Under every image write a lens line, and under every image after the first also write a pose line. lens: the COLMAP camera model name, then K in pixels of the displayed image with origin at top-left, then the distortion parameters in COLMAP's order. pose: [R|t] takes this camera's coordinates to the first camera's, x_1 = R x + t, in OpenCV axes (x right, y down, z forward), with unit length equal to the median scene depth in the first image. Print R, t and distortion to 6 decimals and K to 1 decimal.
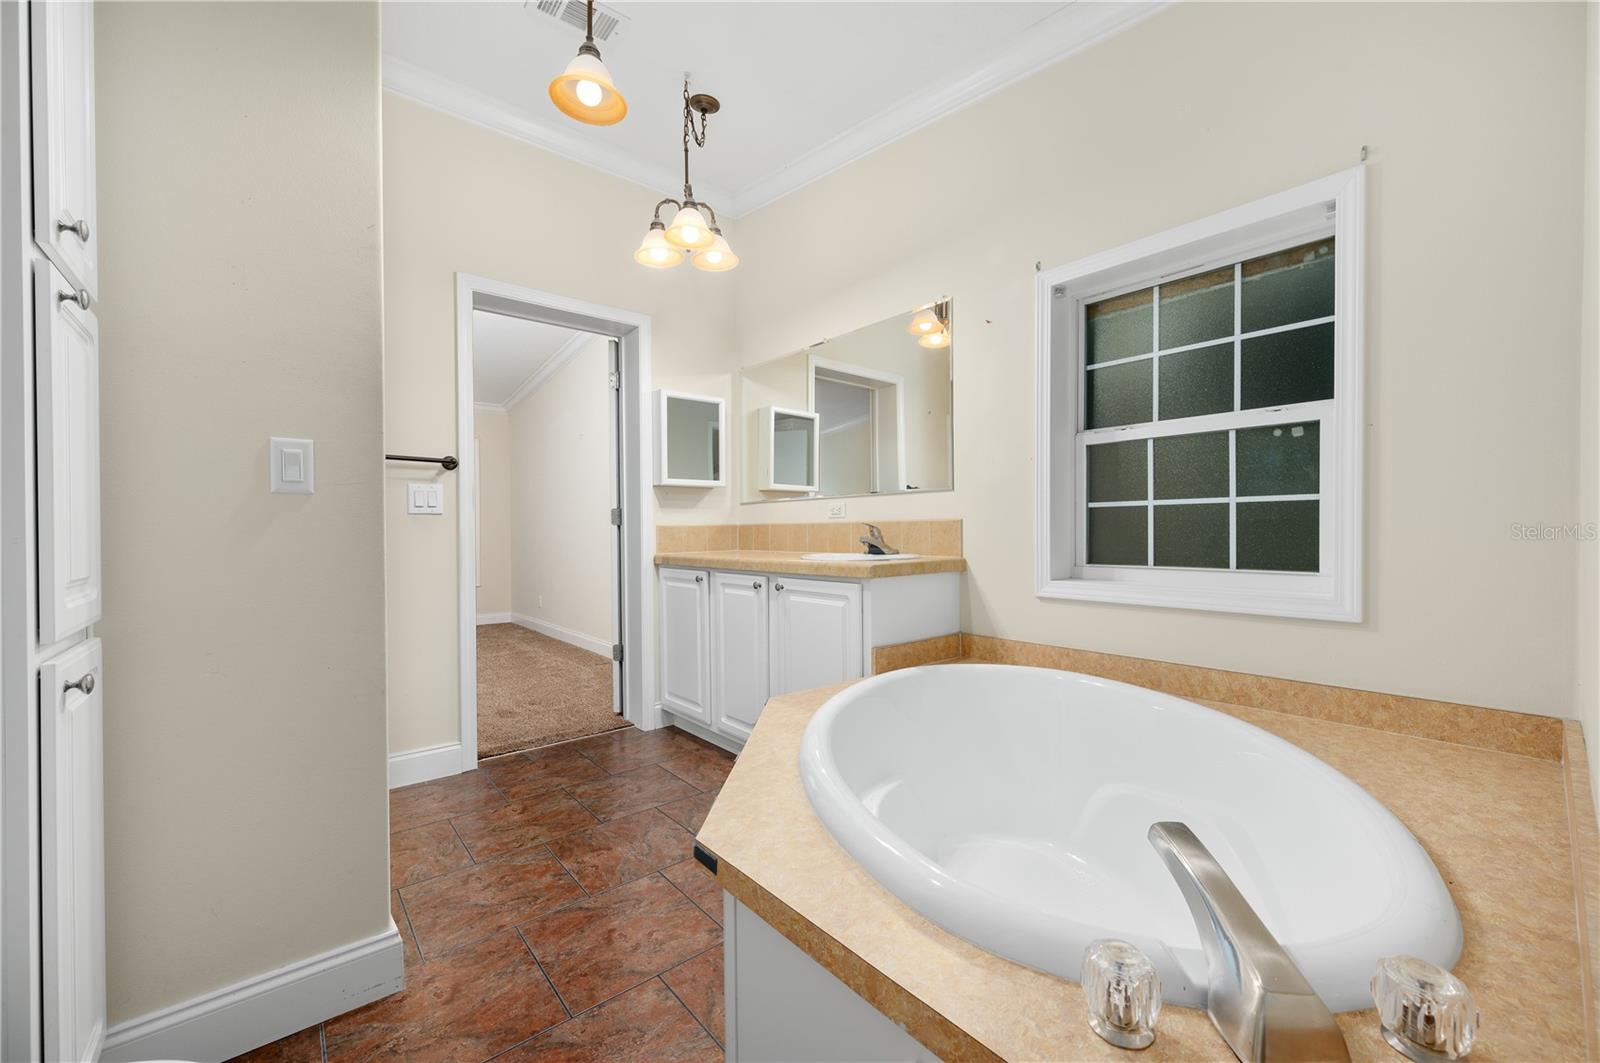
lens RADIAL K [[621.1, 0, 800.0], [0, 621.1, 531.5], [0, 0, 1]] dist [0.001361, 0.000193]
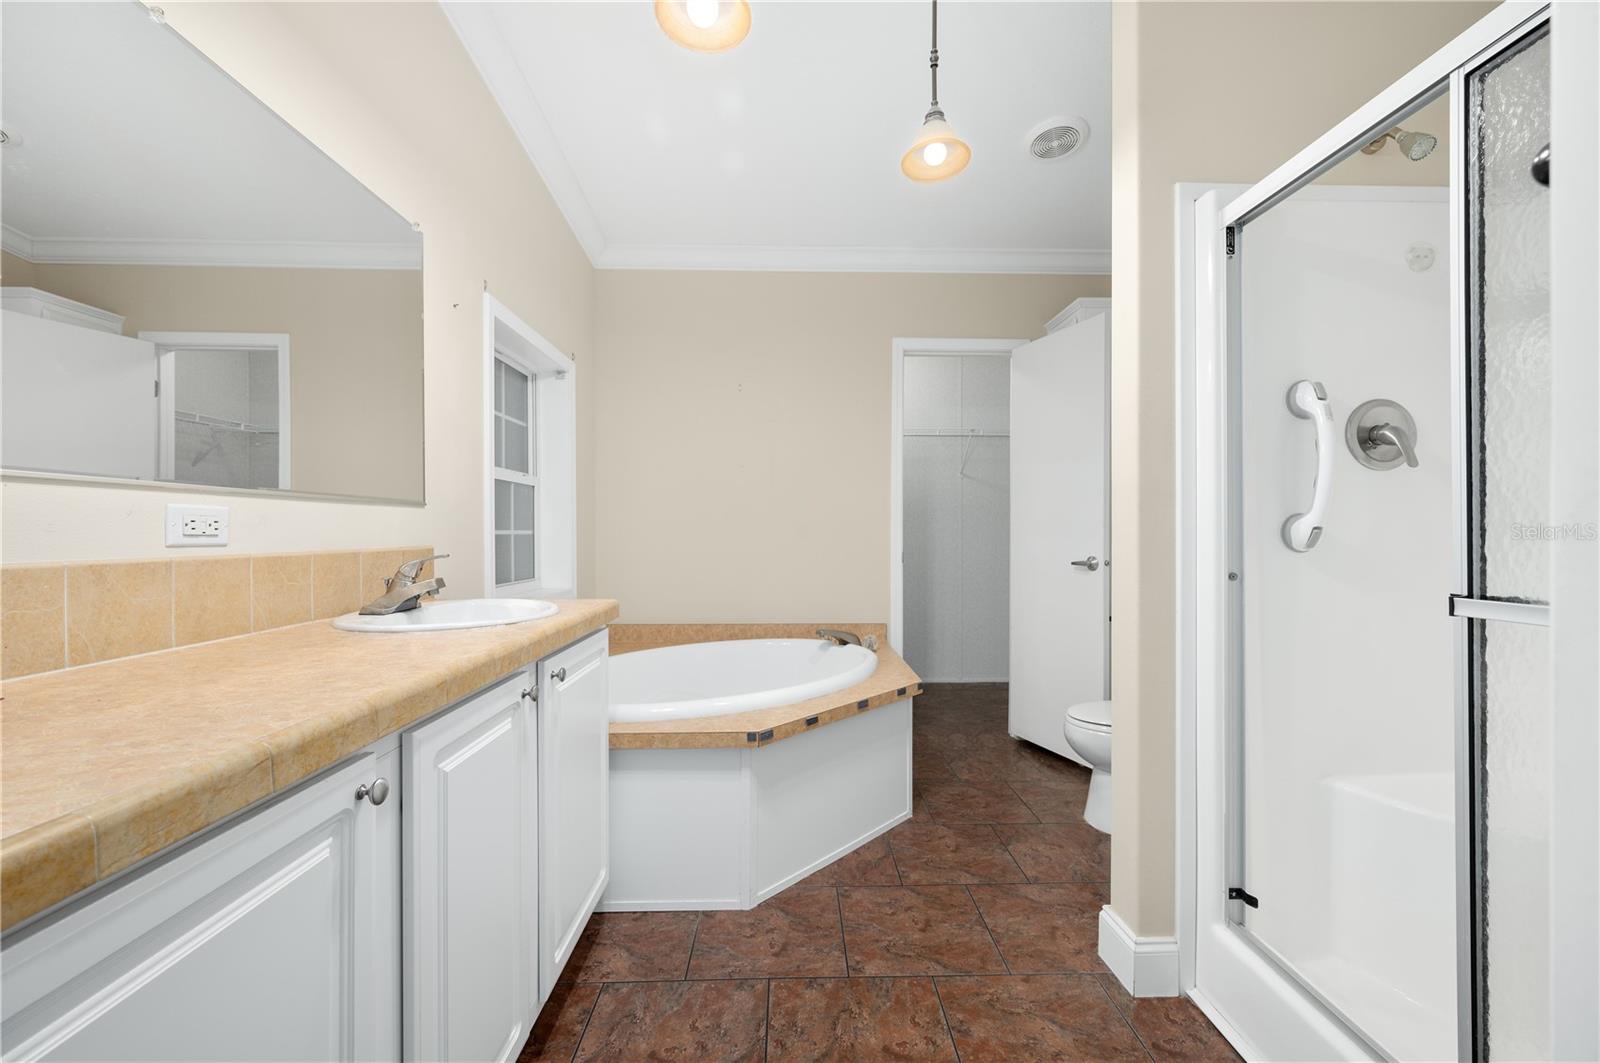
lens RADIAL K [[643.9, 0, 811.3], [0, 643.9, 520.3], [0, 0, 1]] dist [-0.002066, -0.000244]
pose [[-0.788835, 0.014499, 0.614435, -0.519917], [0.007315, 0.999872, -0.014204, -0.033506], [-0.614562, -0.006710, -0.788840, 1.230034]]
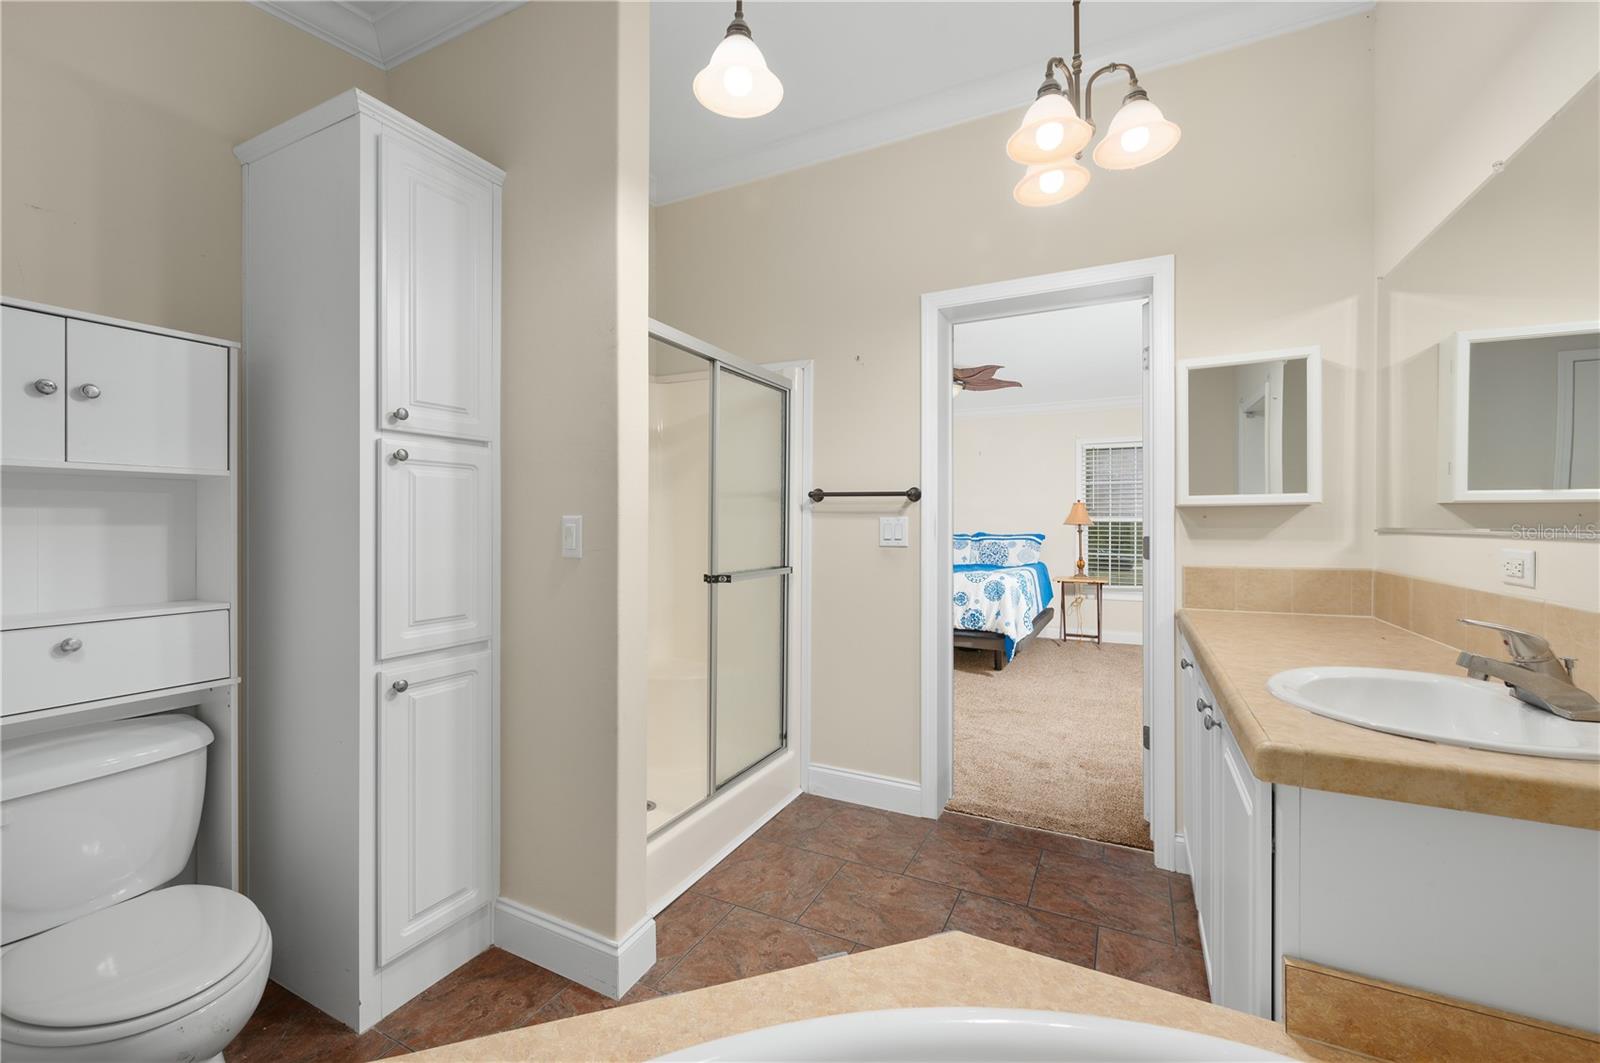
lens RADIAL K [[643.9, 0, 811.3], [0, 643.9, 520.3], [0, 0, 1]] dist [-0.002066, -0.000244]
pose [[0.402096, 0.005117, -0.915583, 0.299772], [-0.006880, 0.999973, 0.002567, -0.072219], [0.915572, 0.005267, 0.402121, 0.453456]]
